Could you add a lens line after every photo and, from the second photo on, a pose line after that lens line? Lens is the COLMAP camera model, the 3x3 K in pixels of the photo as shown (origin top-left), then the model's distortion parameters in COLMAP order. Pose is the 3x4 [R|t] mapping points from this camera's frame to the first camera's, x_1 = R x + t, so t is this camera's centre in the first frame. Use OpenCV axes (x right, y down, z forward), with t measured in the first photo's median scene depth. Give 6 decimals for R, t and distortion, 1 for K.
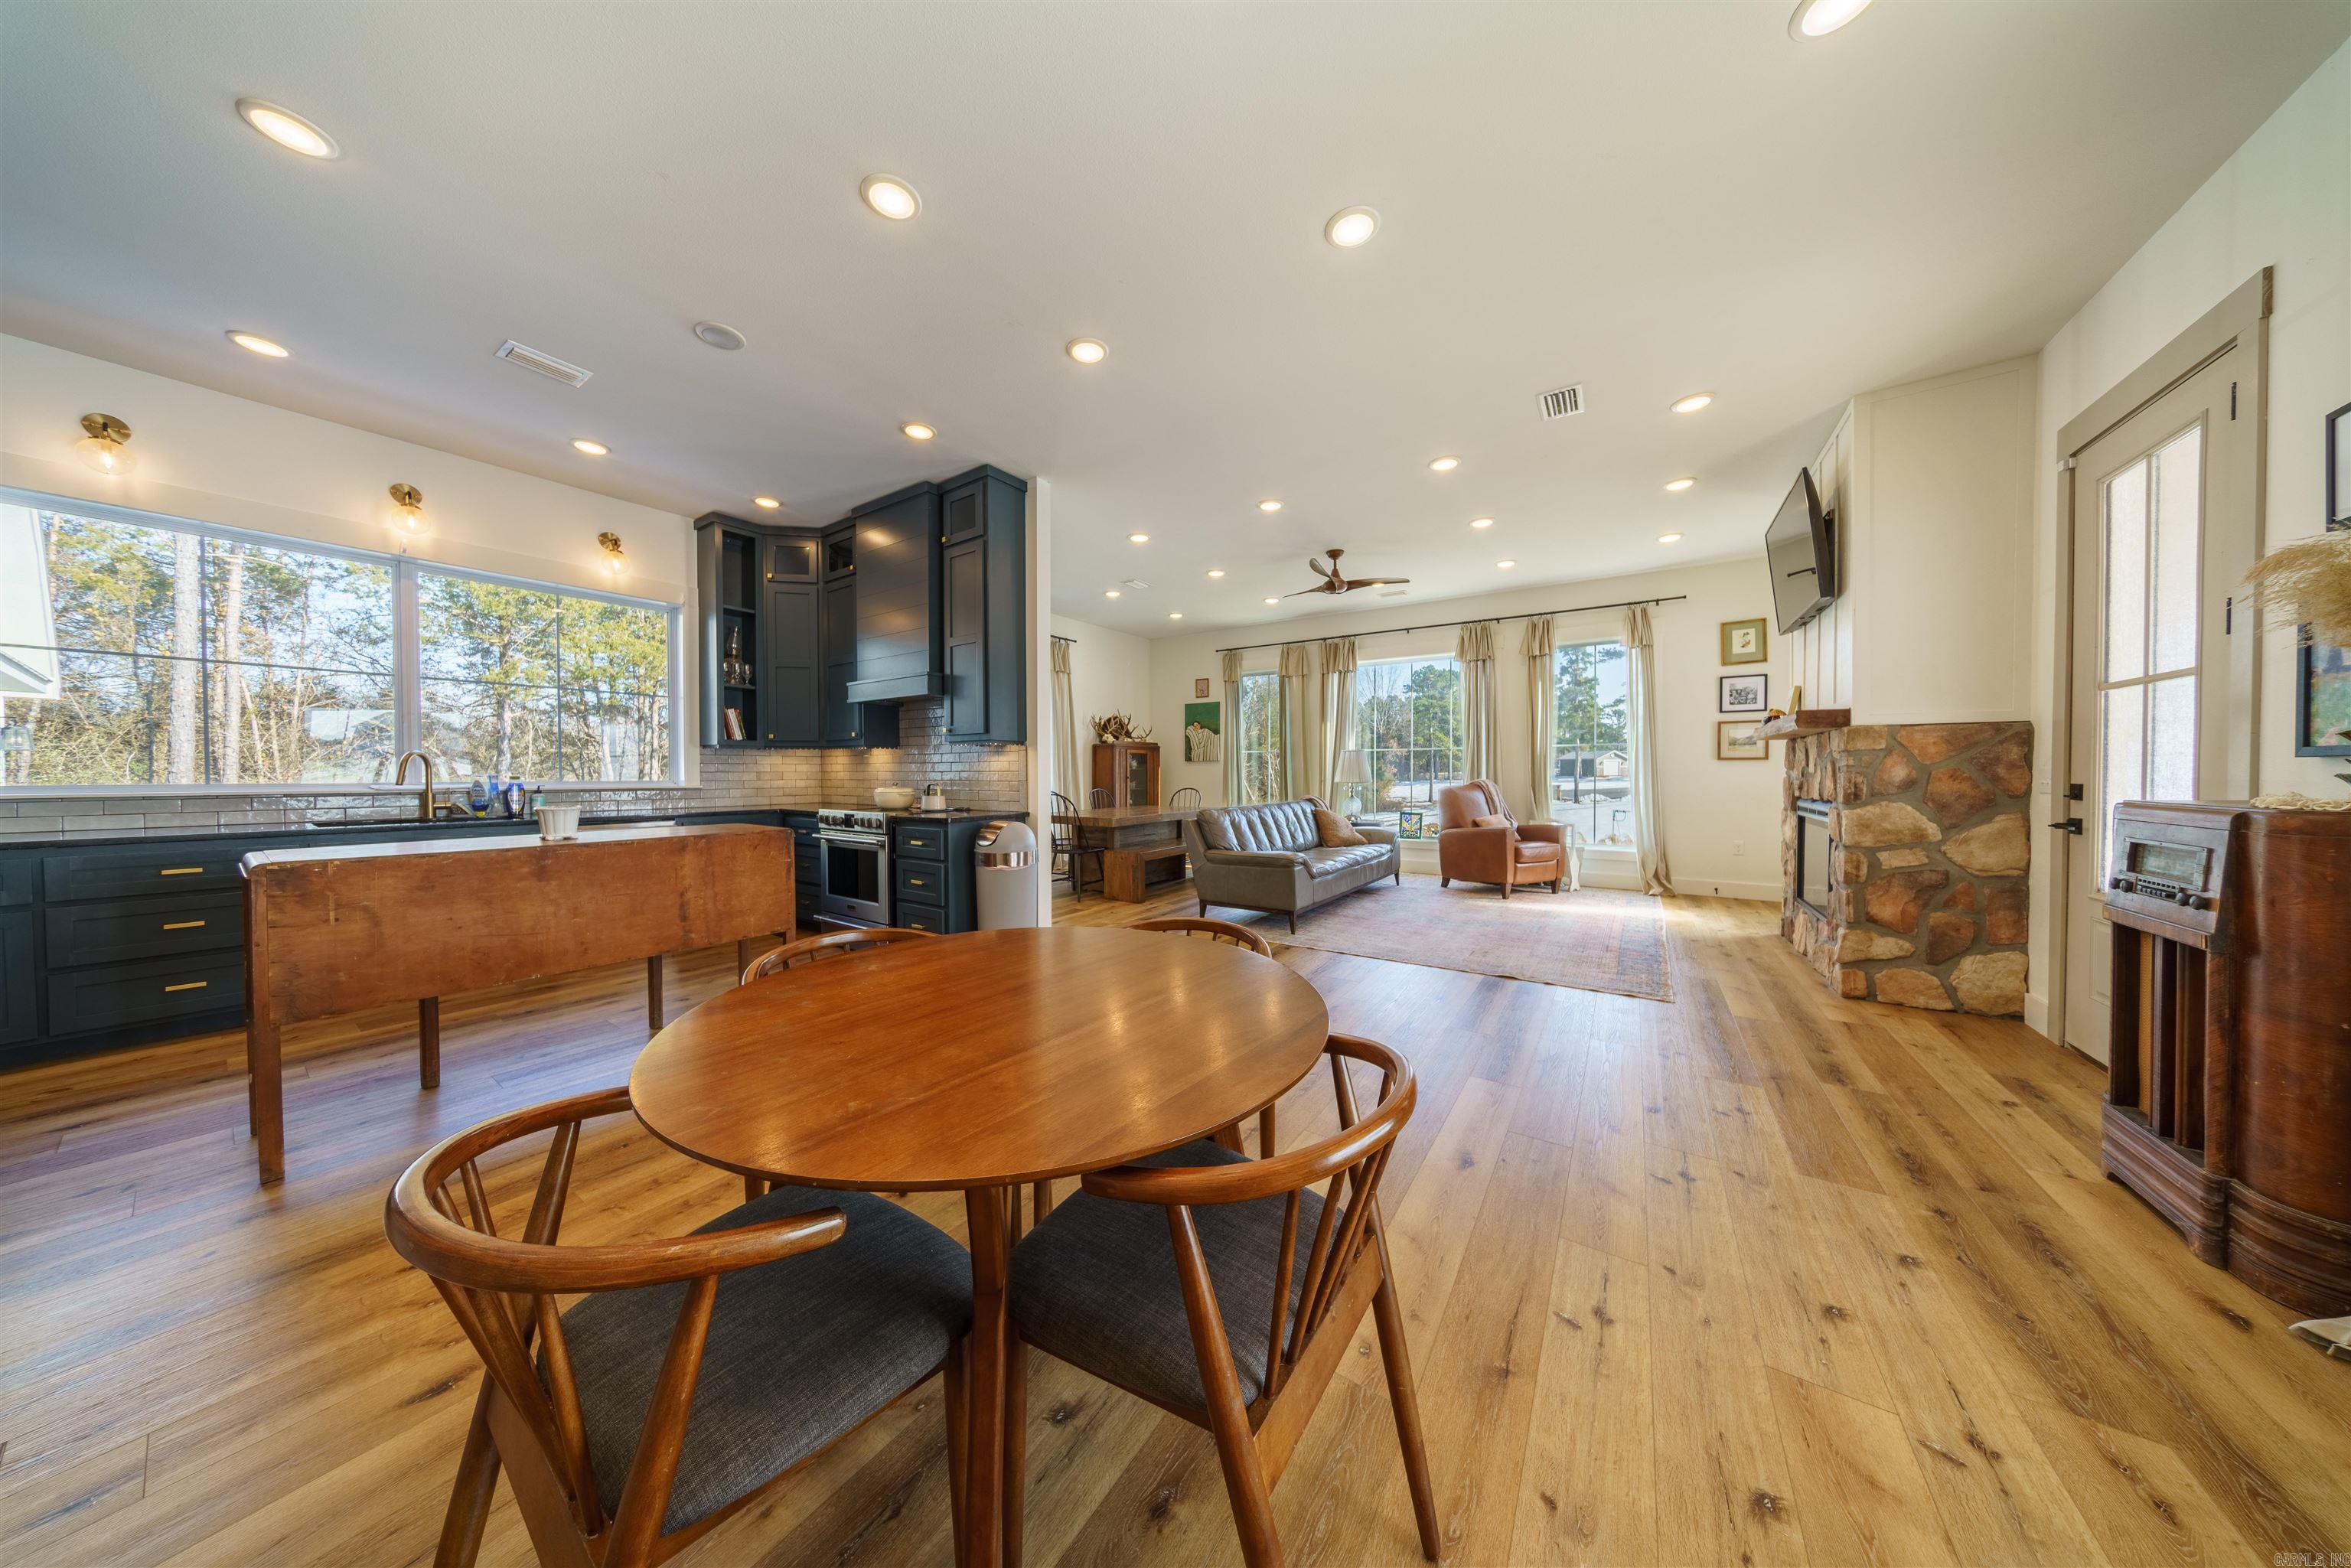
lens RADIAL K [[674.2, 0, 1170.3], [0, 674.2, 782.7], [0, 0, 1]] dist [-0.007033, 0.001304]
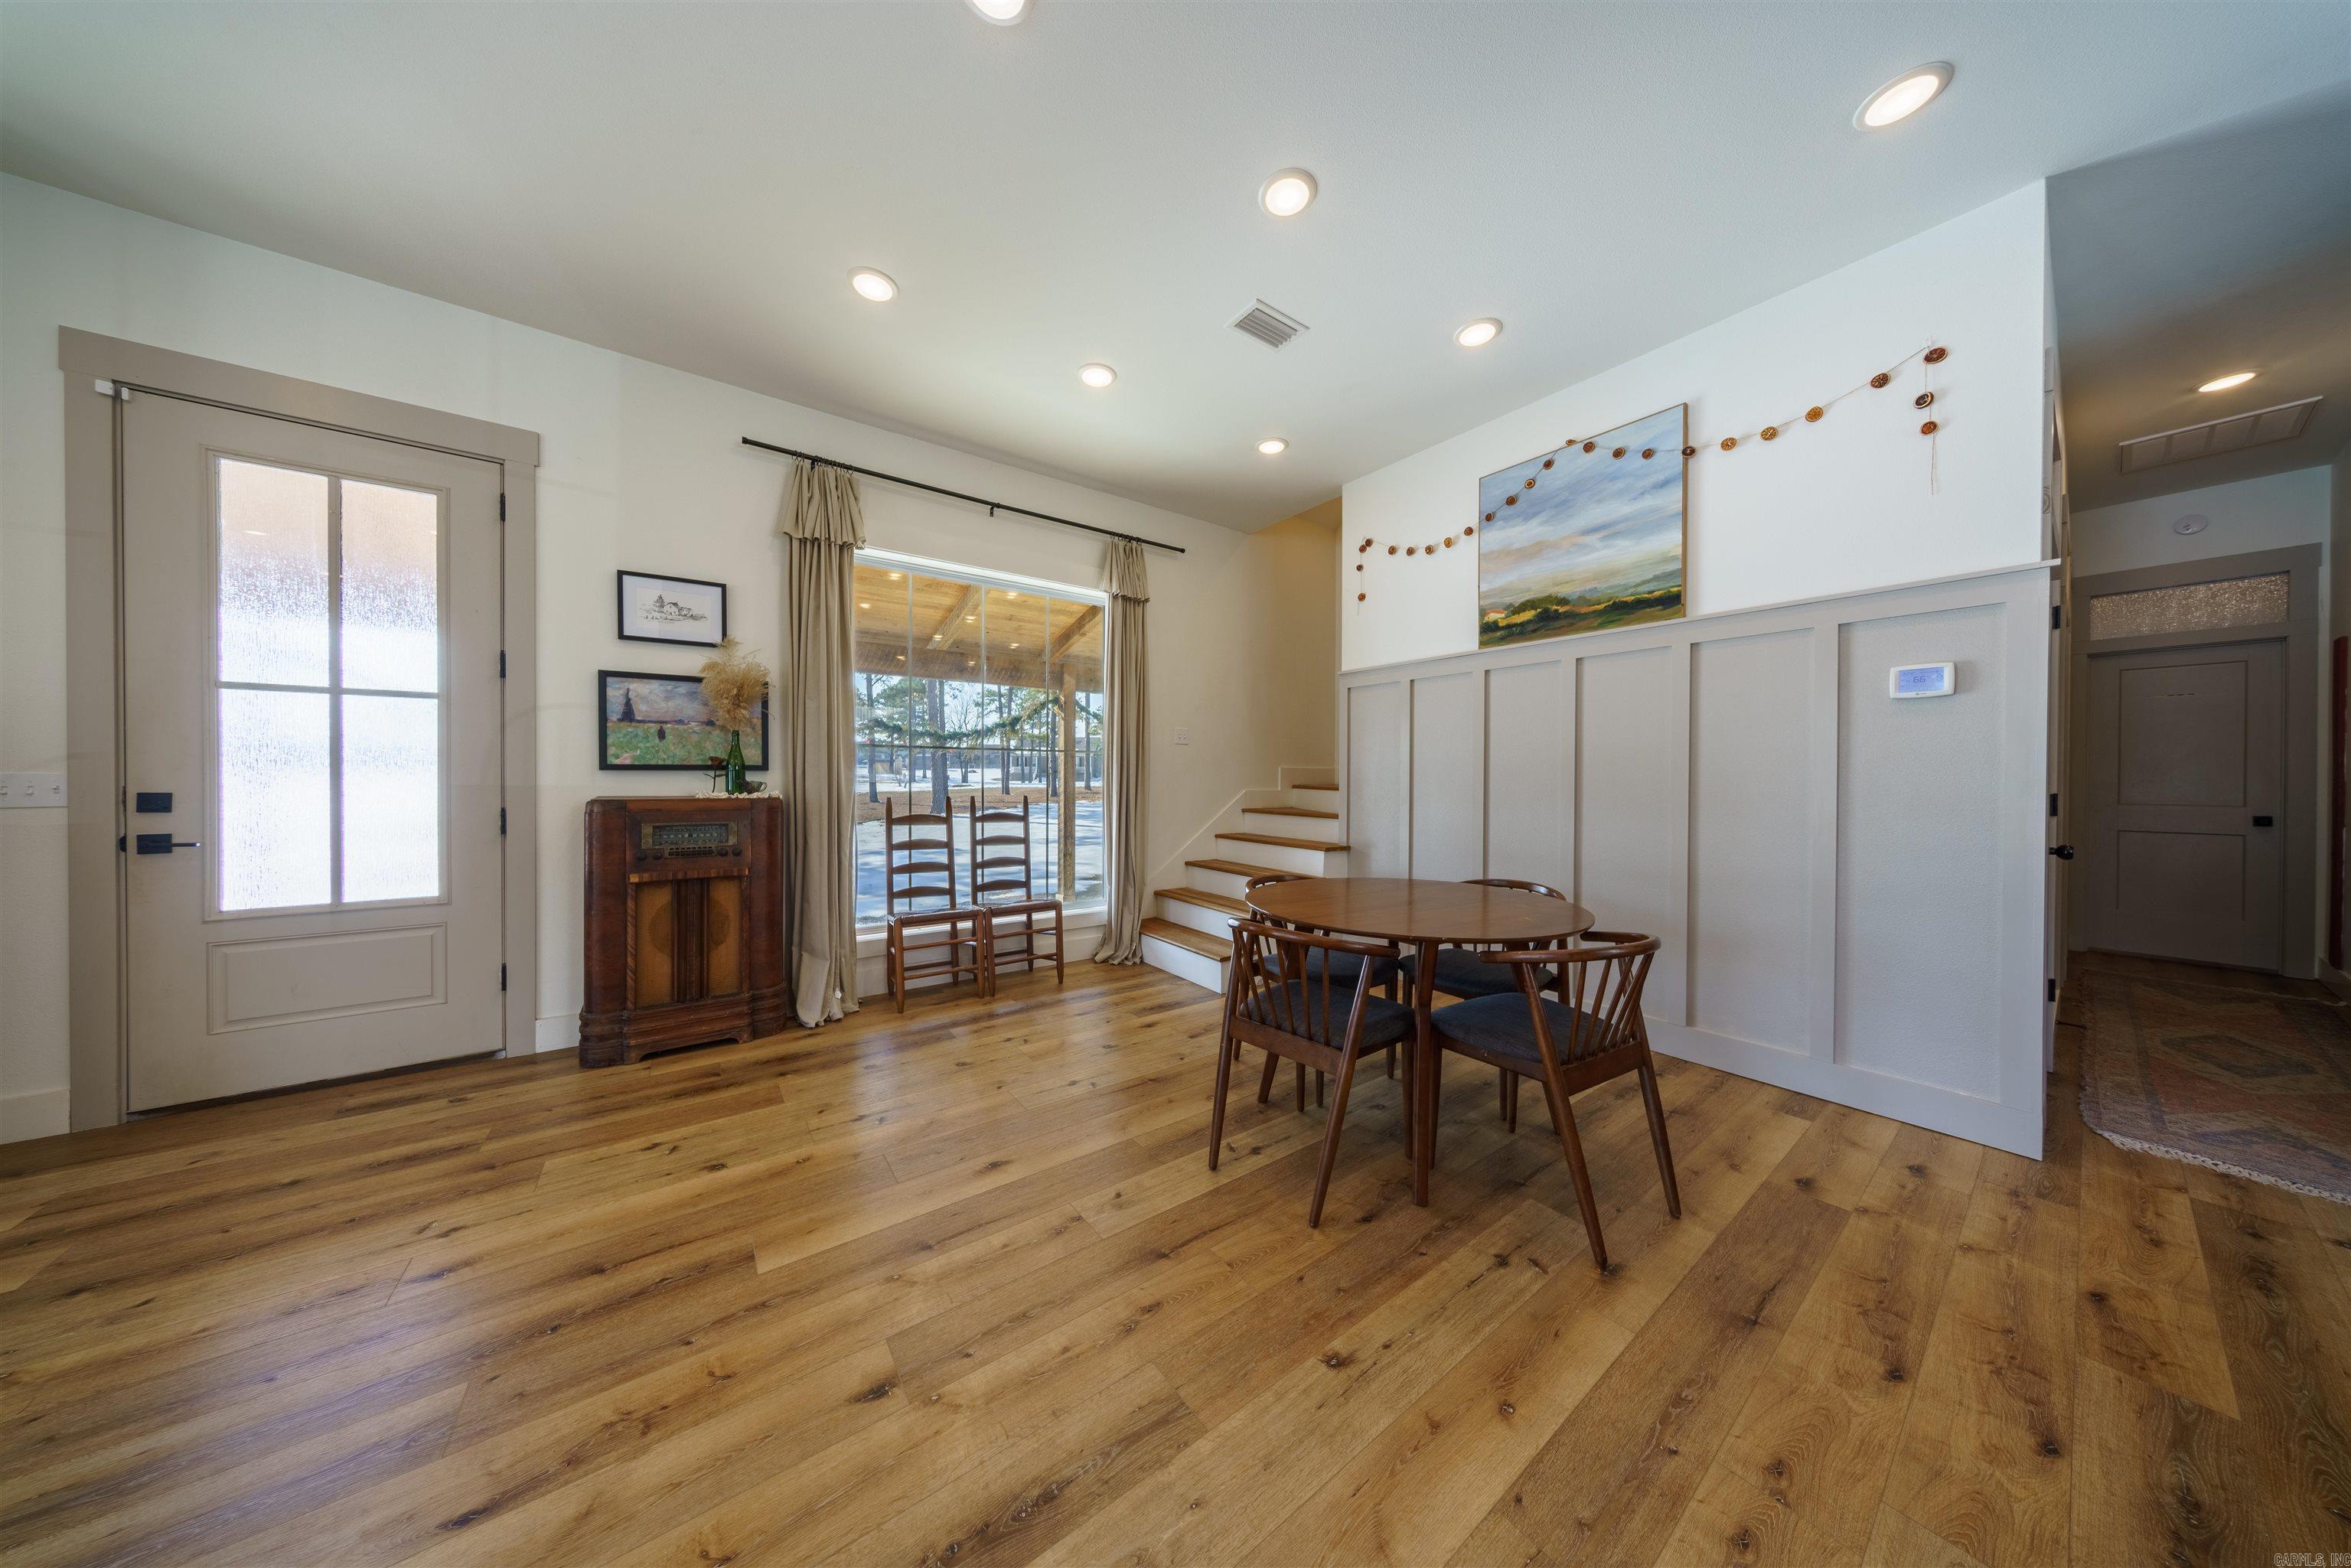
lens RADIAL K [[674.2, 0, 1168.5], [0, 674.2, 782.3], [0, 0, 1]] dist [-0.007033, 0.001304]
pose [[-0.941335, -0.004796, 0.337440, -0.056781], [0.002098, 0.999797, 0.020064, -0.013523], [-0.337468, 0.019595, -0.941133, 0.722471]]
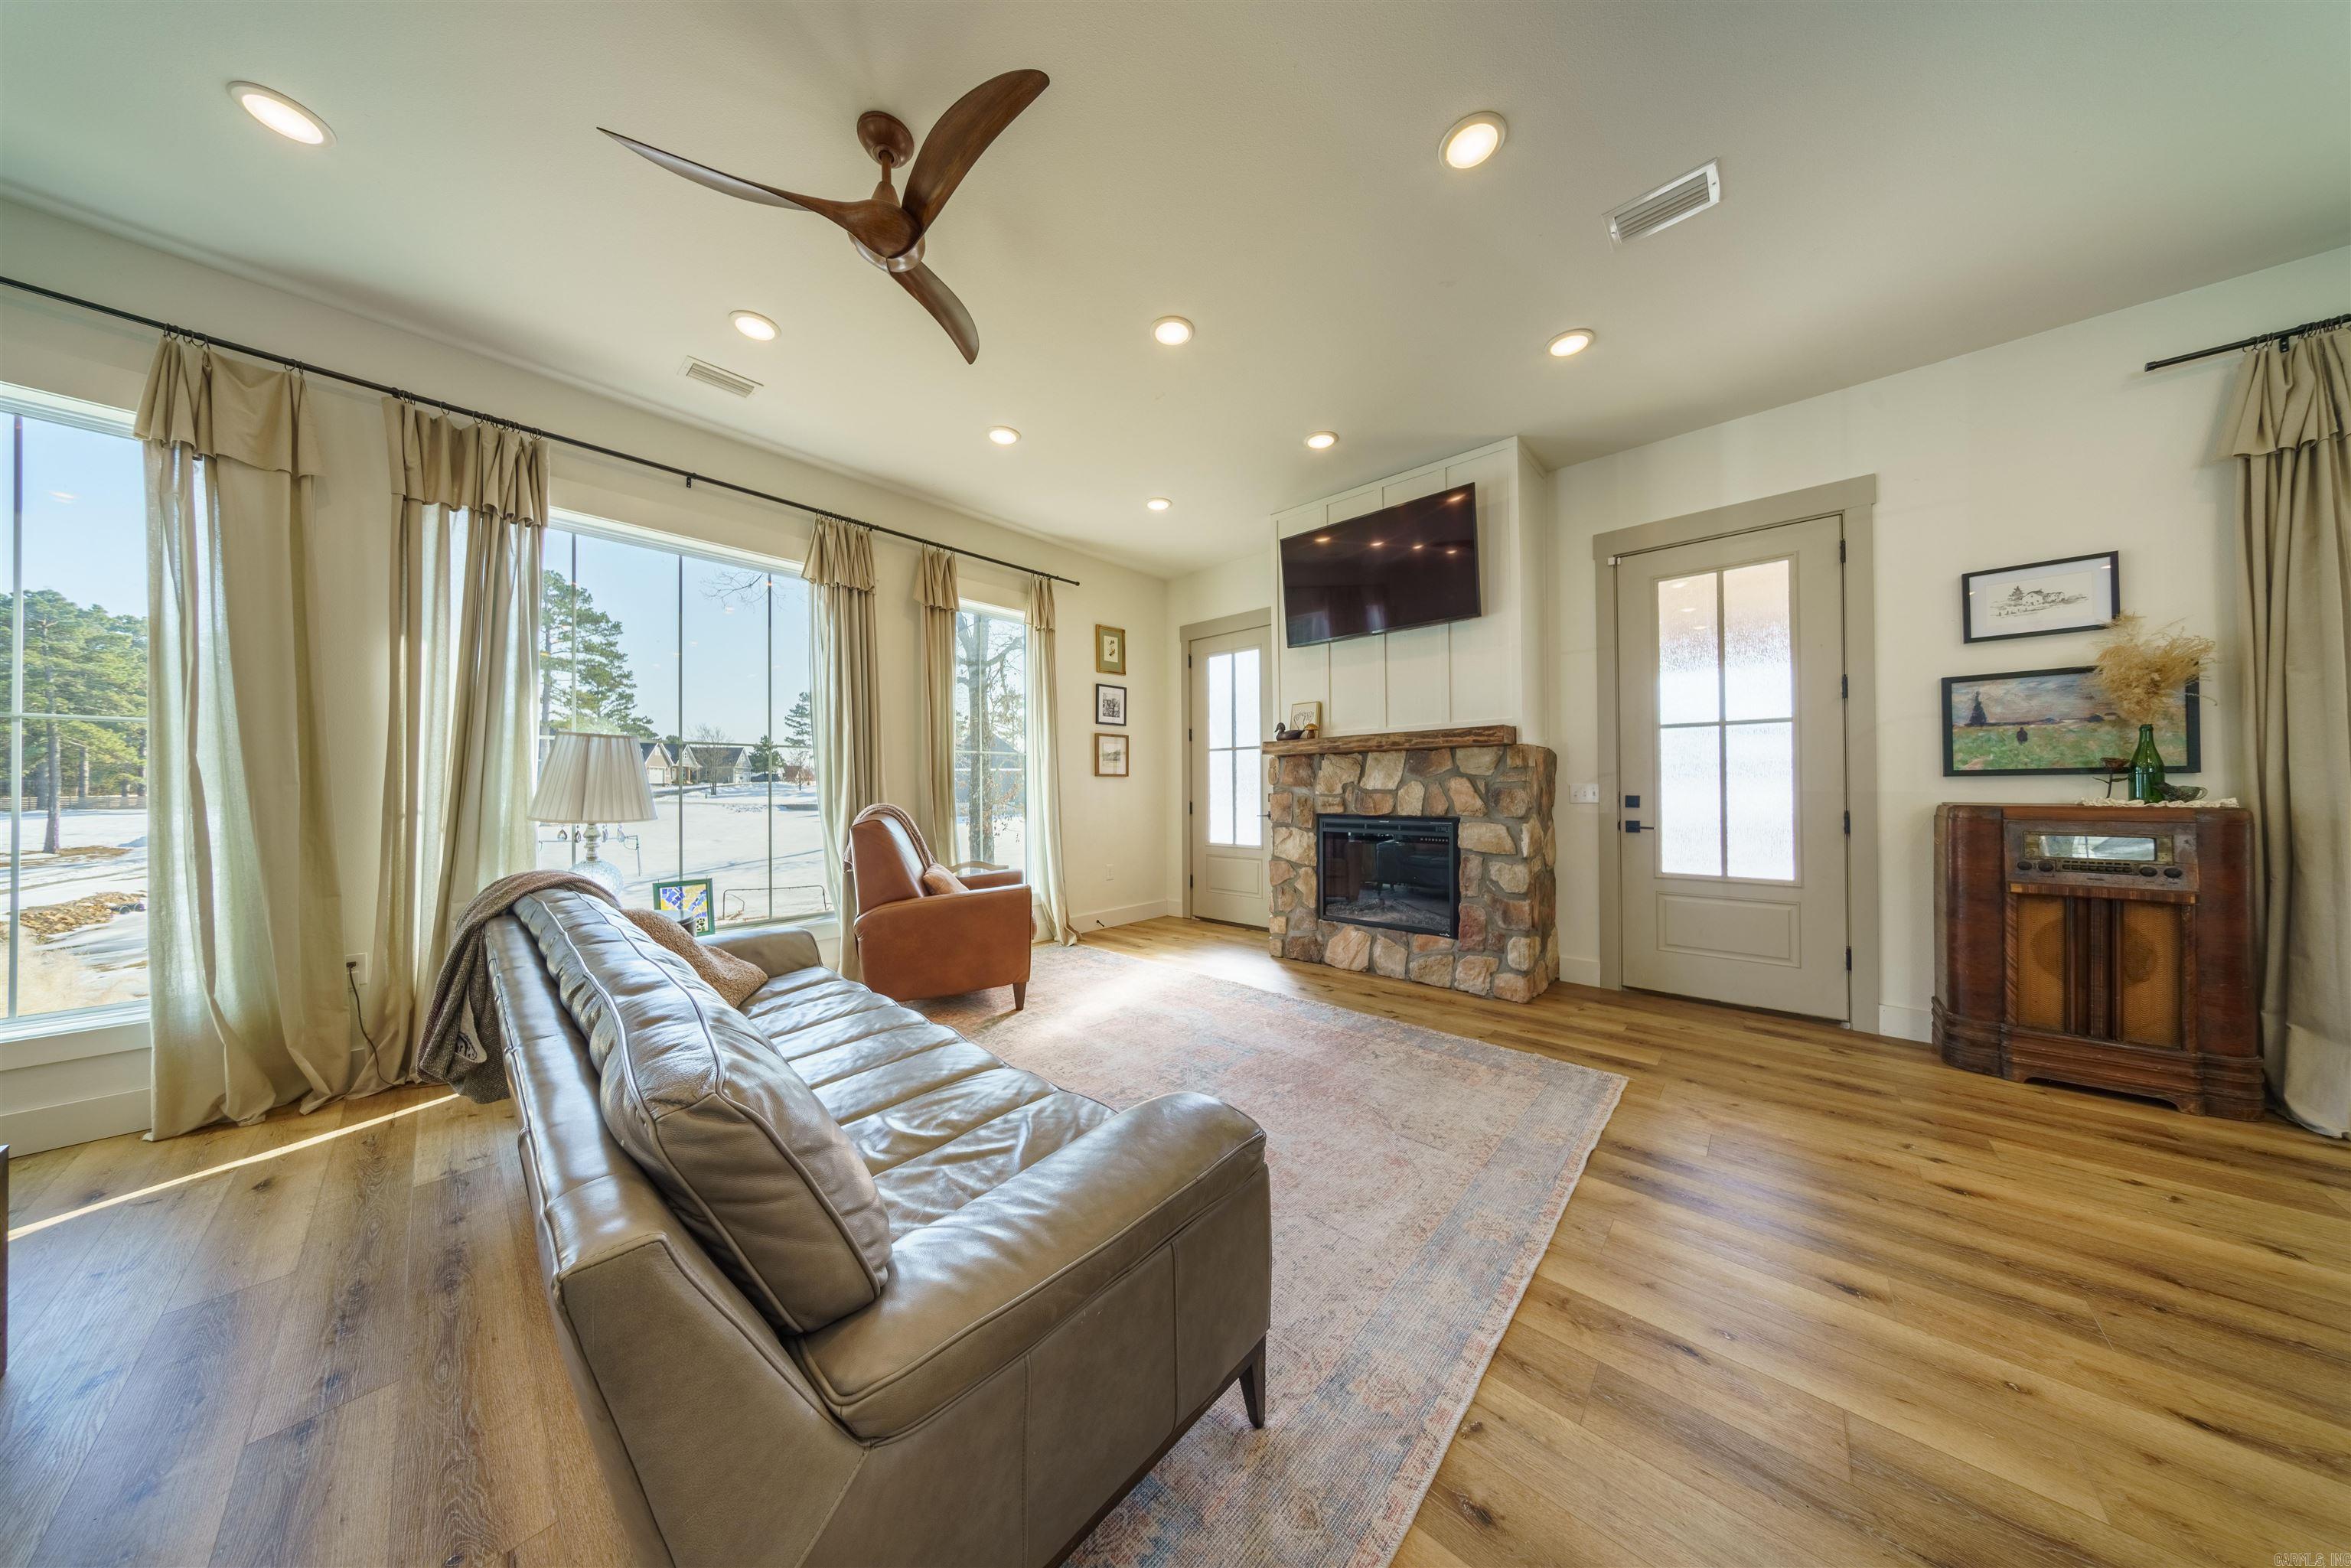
lens RADIAL K [[674.2, 0, 1172.3], [0, 674.2, 783.1], [0, 0, 1]] dist [-0.007033, 0.001304]
pose [[0.138429, 0.006652, 0.990350, -0.072815], [0.021604, 0.999719, -0.009735, -0.016488], [-0.990137, 0.022744, 0.138246, 0.928968]]
